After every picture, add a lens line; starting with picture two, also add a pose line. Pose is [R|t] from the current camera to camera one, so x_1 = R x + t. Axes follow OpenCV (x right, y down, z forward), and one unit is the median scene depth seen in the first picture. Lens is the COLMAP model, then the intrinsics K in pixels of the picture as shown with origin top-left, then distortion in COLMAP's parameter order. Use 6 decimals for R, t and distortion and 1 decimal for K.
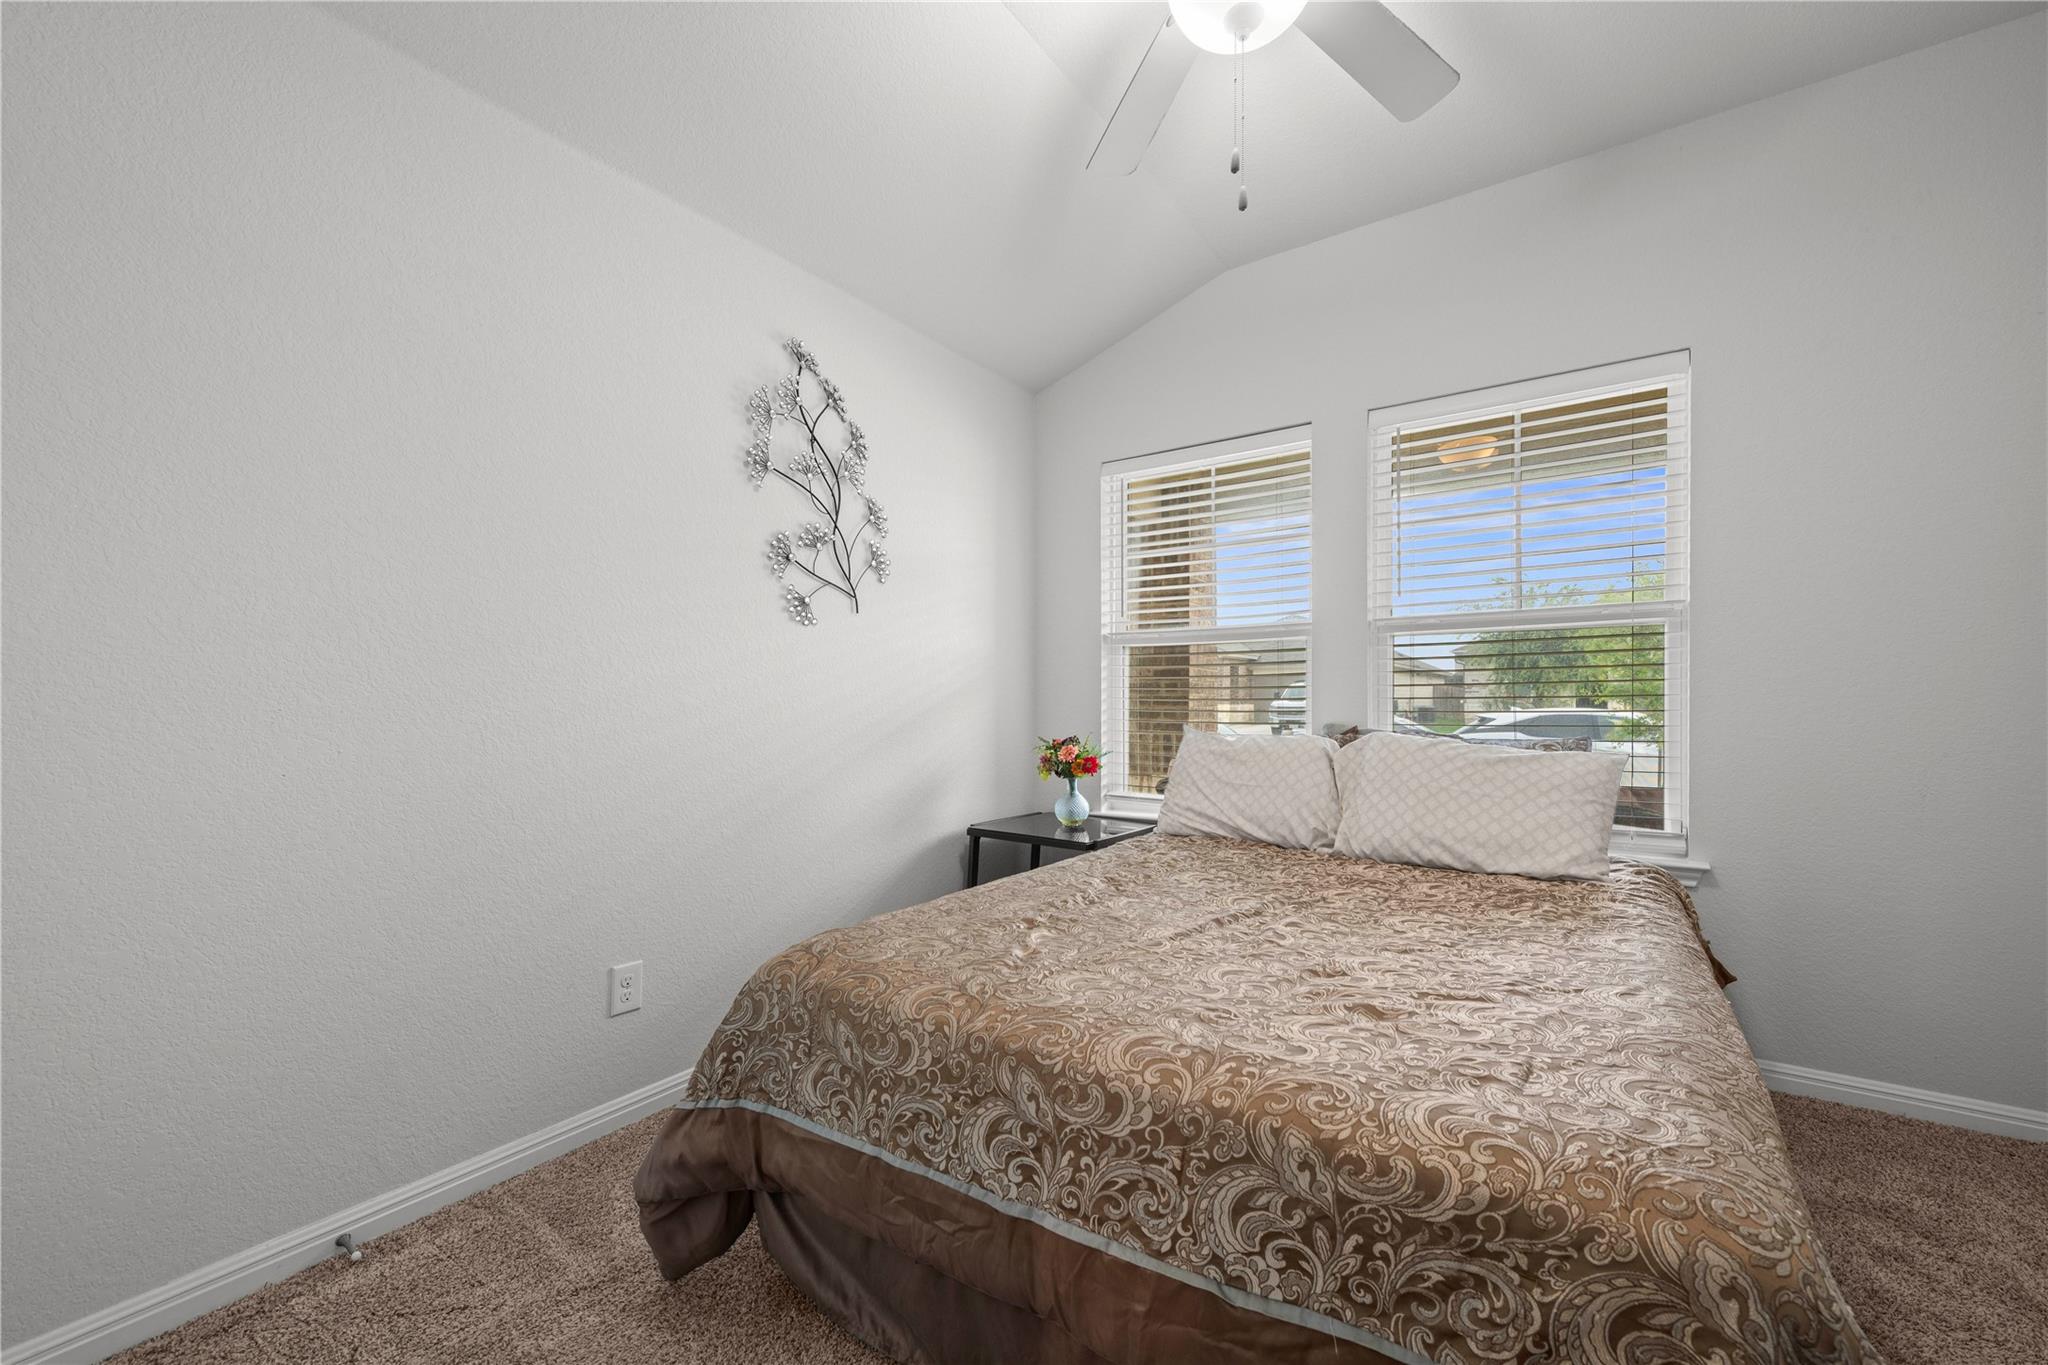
lens RADIAL K [[813.7, 0, 1025.2], [0, 813.7, 691.9], [0, 0, 1]] dist [0.001751, -0.000970]
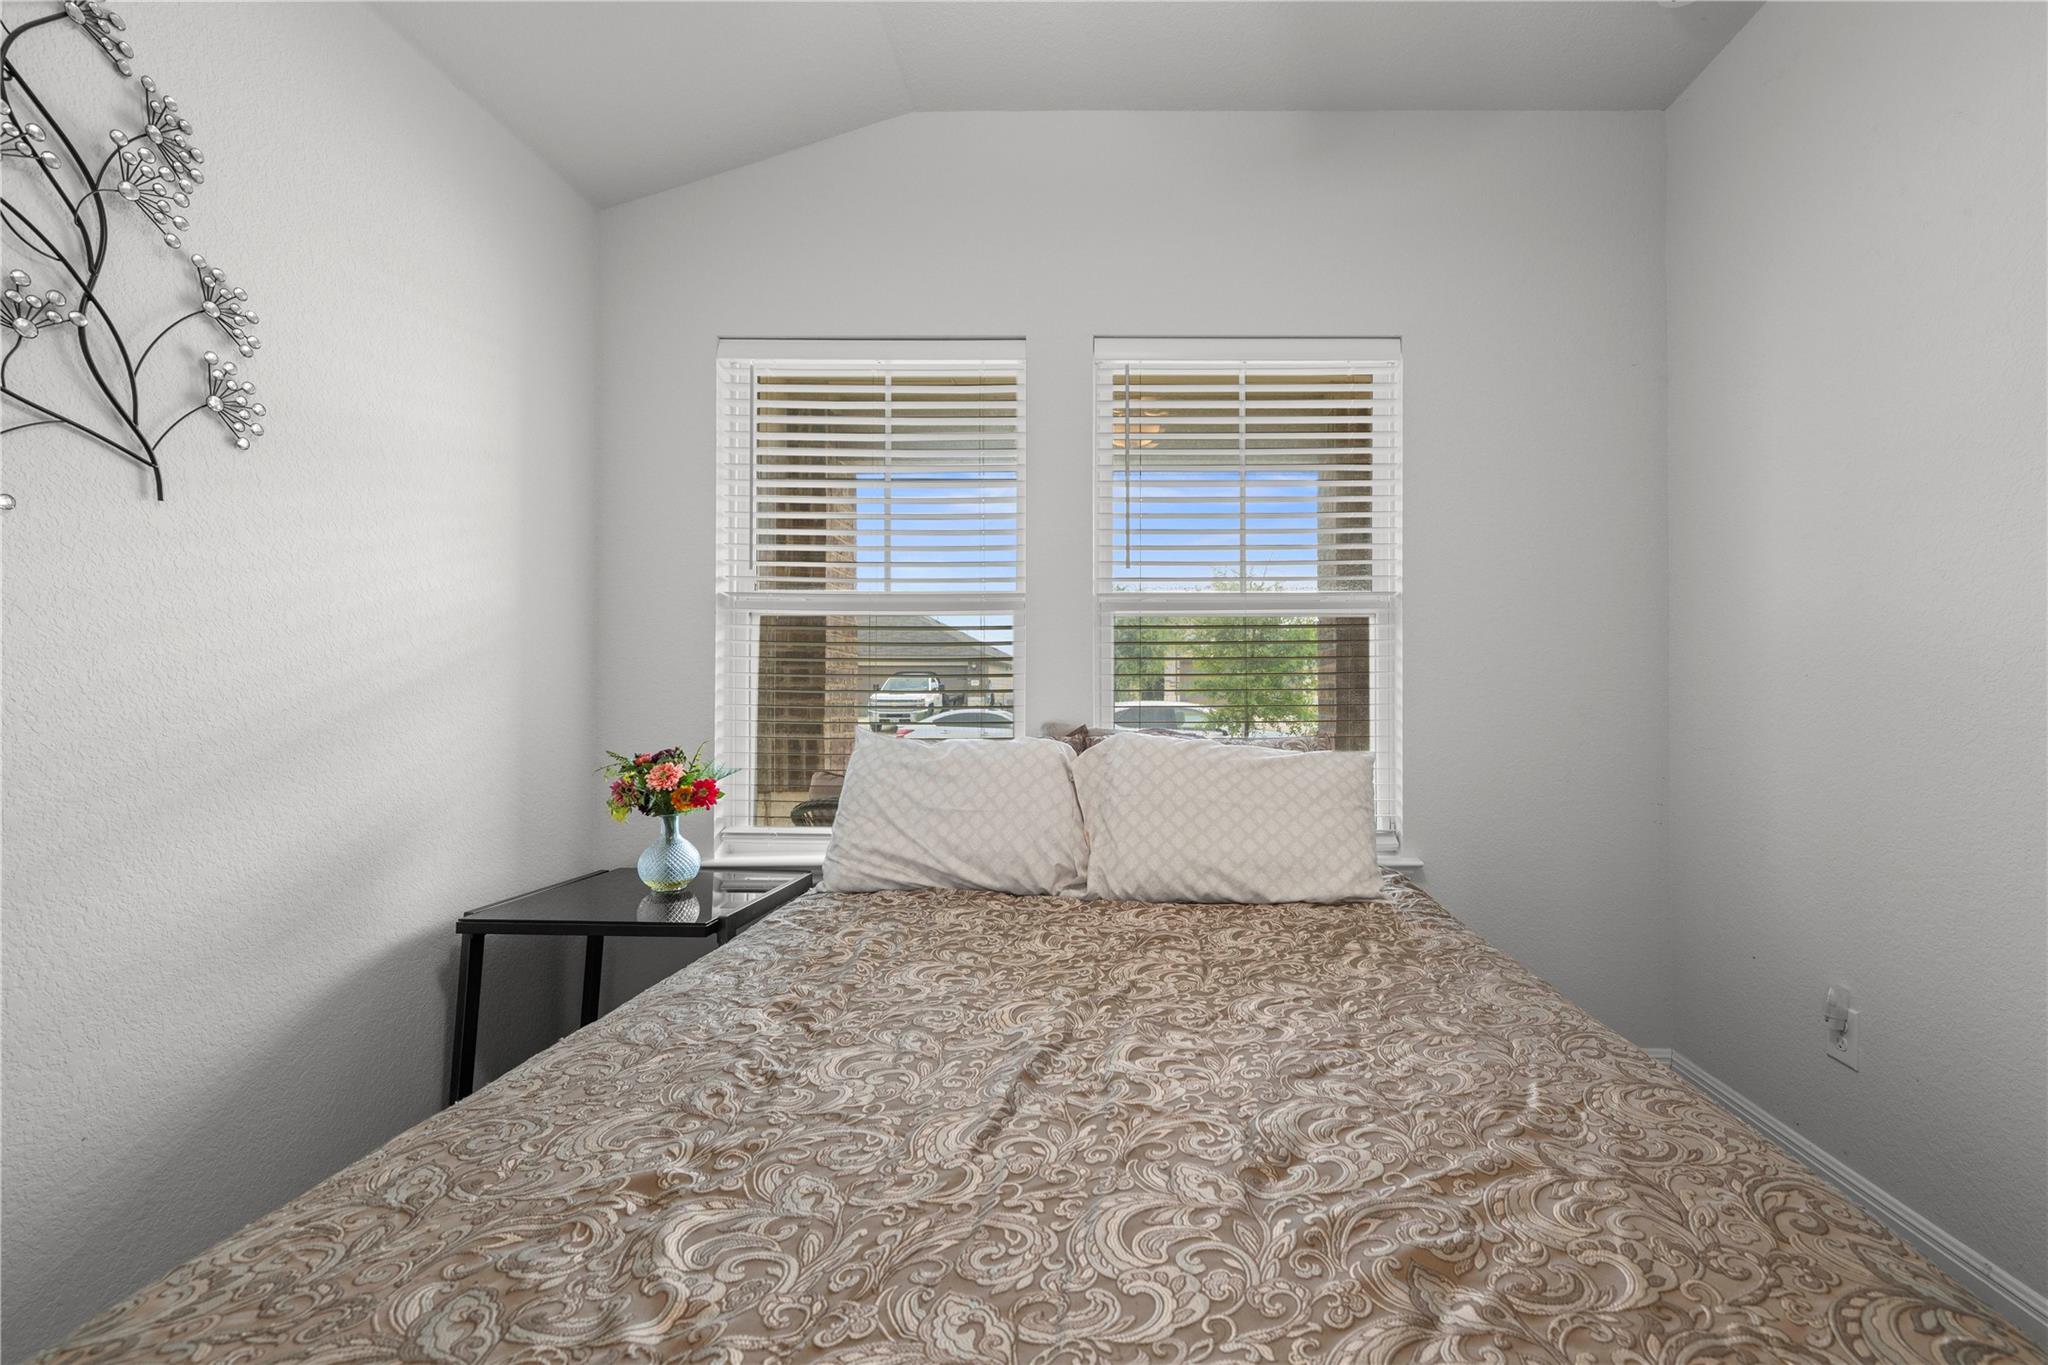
lens RADIAL K [[725.0, 0, 1026.3], [0, 725.0, 685.0], [0, 0, 1]] dist [0.002149, -0.000259]
pose [[0.820855, 0.009613, 0.571056, -0.045496], [-0.008301, 0.999954, -0.004901, 0.007116], [-0.571077, -0.000717, 0.820896, 0.463830]]
